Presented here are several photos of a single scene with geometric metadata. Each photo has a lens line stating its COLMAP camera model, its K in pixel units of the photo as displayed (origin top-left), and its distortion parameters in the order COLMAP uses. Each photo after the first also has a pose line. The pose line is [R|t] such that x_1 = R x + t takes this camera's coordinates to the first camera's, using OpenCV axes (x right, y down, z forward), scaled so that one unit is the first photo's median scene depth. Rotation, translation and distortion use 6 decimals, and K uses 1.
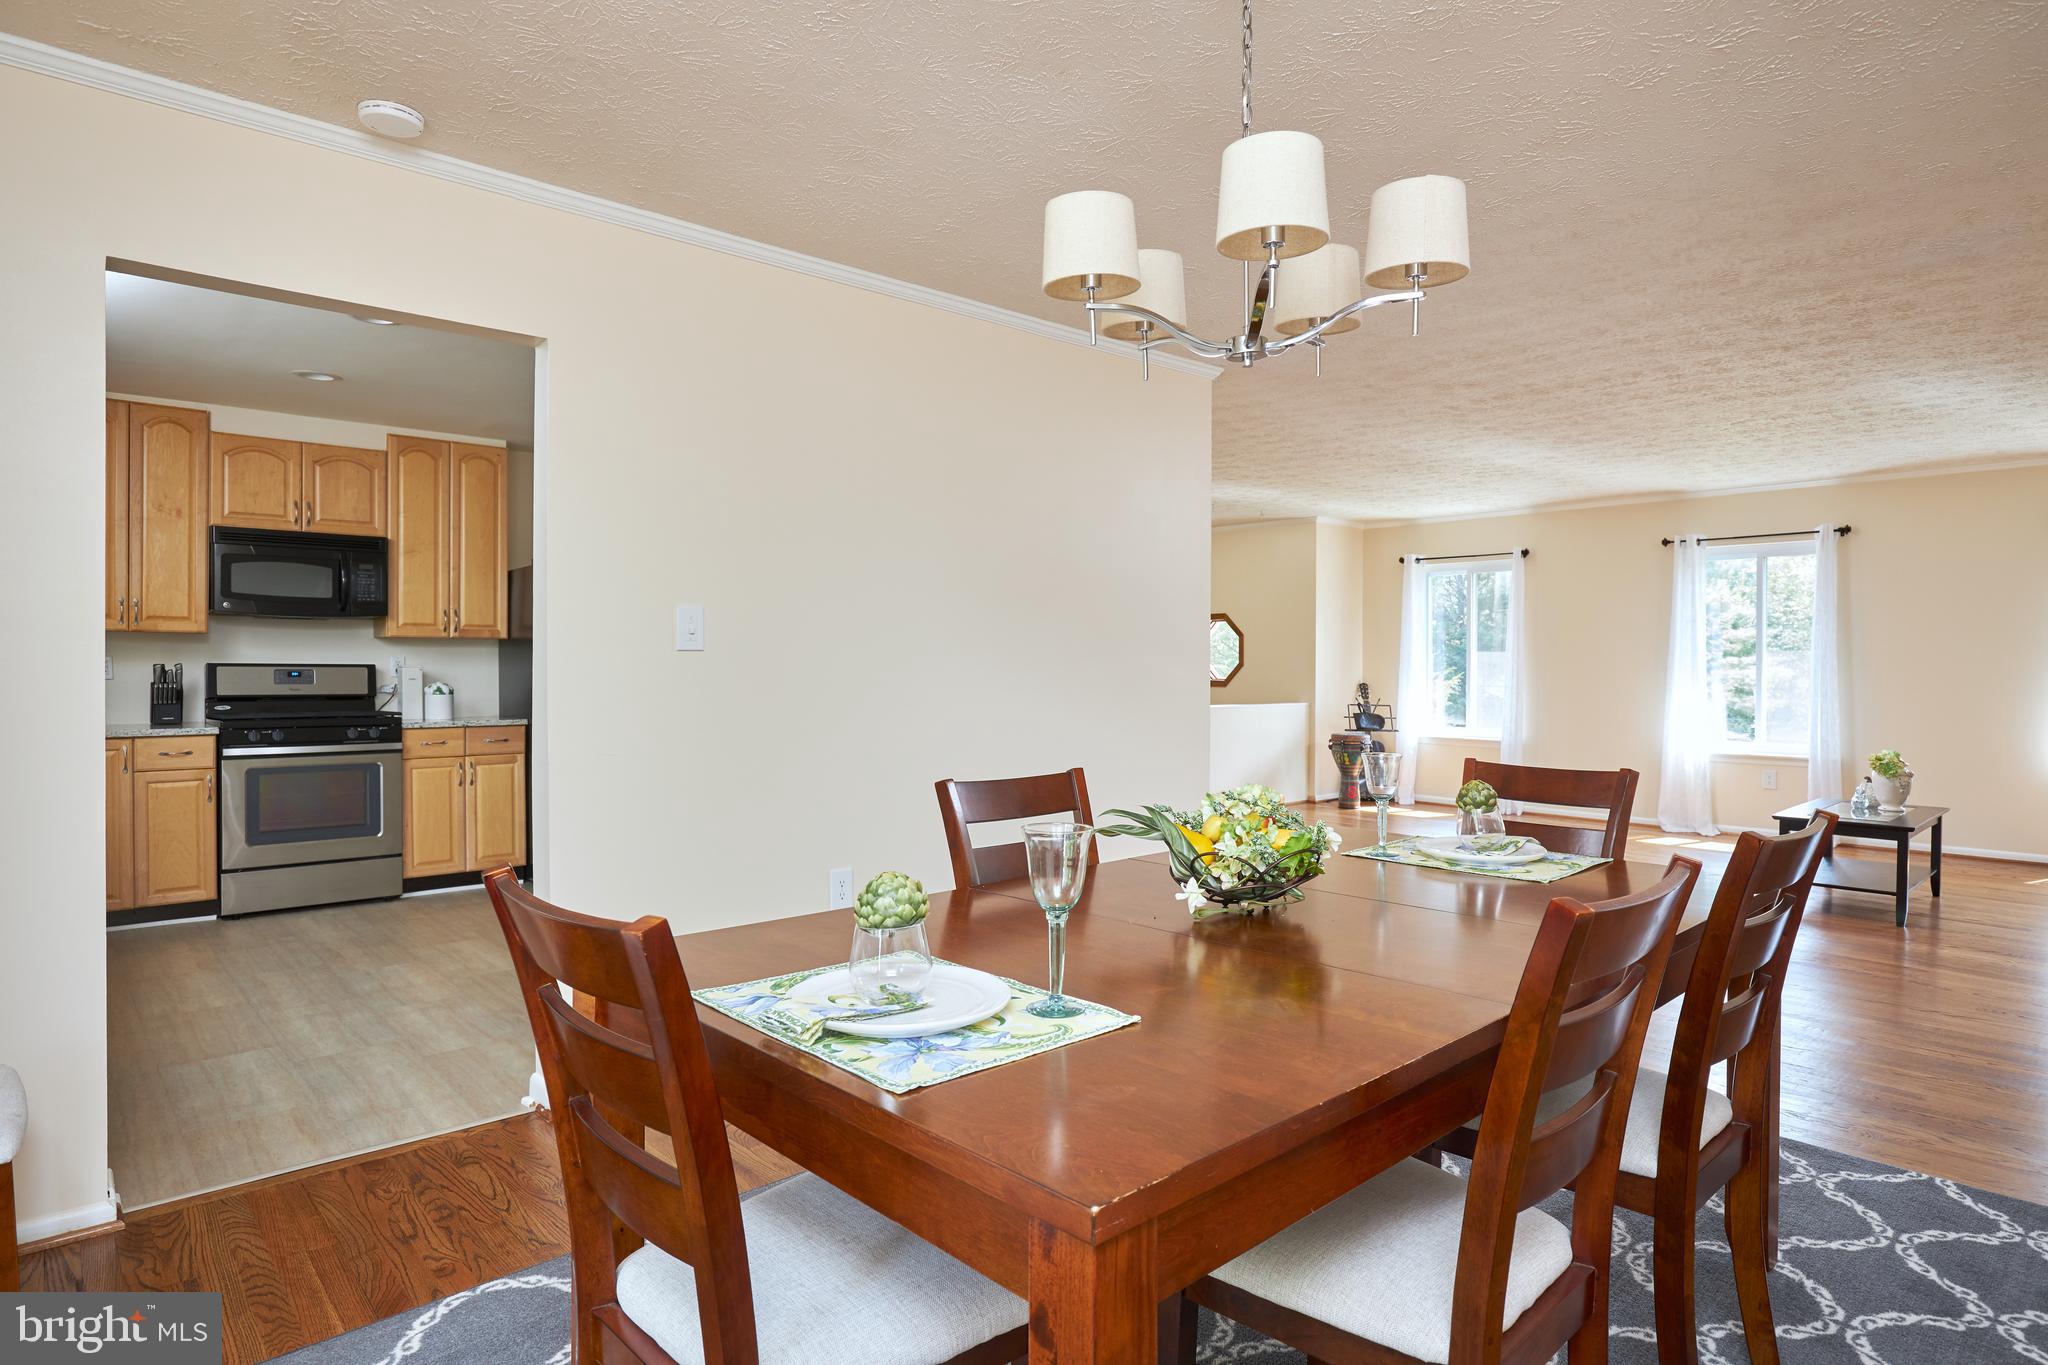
lens RADIAL K [[1139.2, 0, 1027.3], [0, 1139.2, 674.6], [0, 0, 1]] dist [-0.015368, -0.000184]
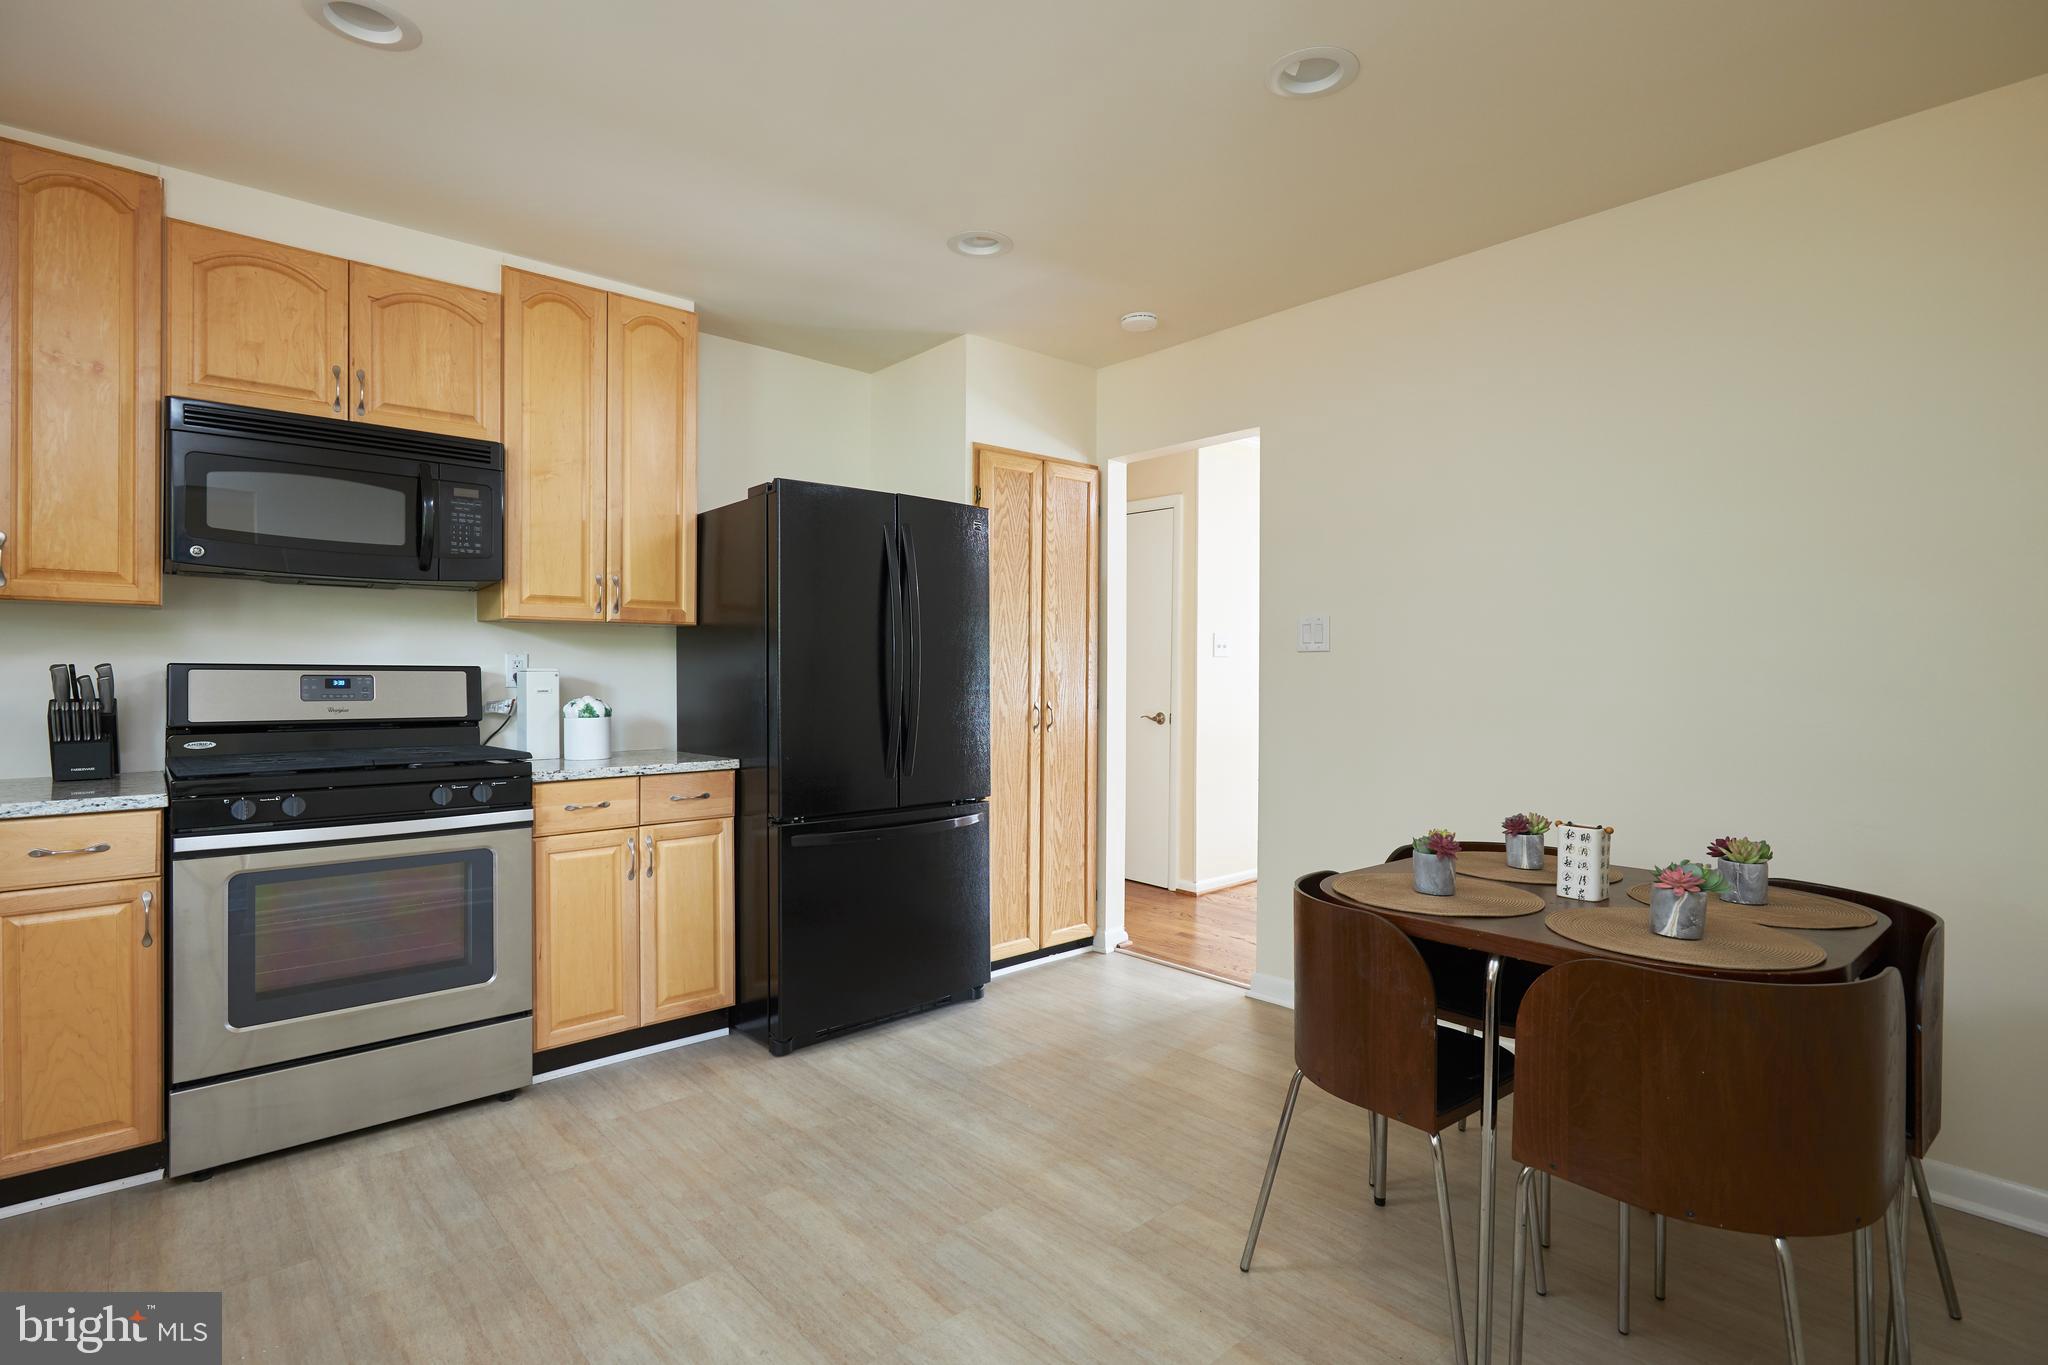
lens RADIAL K [[990.8, 0, 1027.0], [0, 990.8, 676.0], [0, 0, 1]] dist [0.002249, 0.000267]
pose [[0.999998, 0.001947, 0.001034, -0.315339], [-0.001947, 0.999998, 0.000065, -0.004913], [-0.001034, -0.000067, 0.999999, 0.523546]]
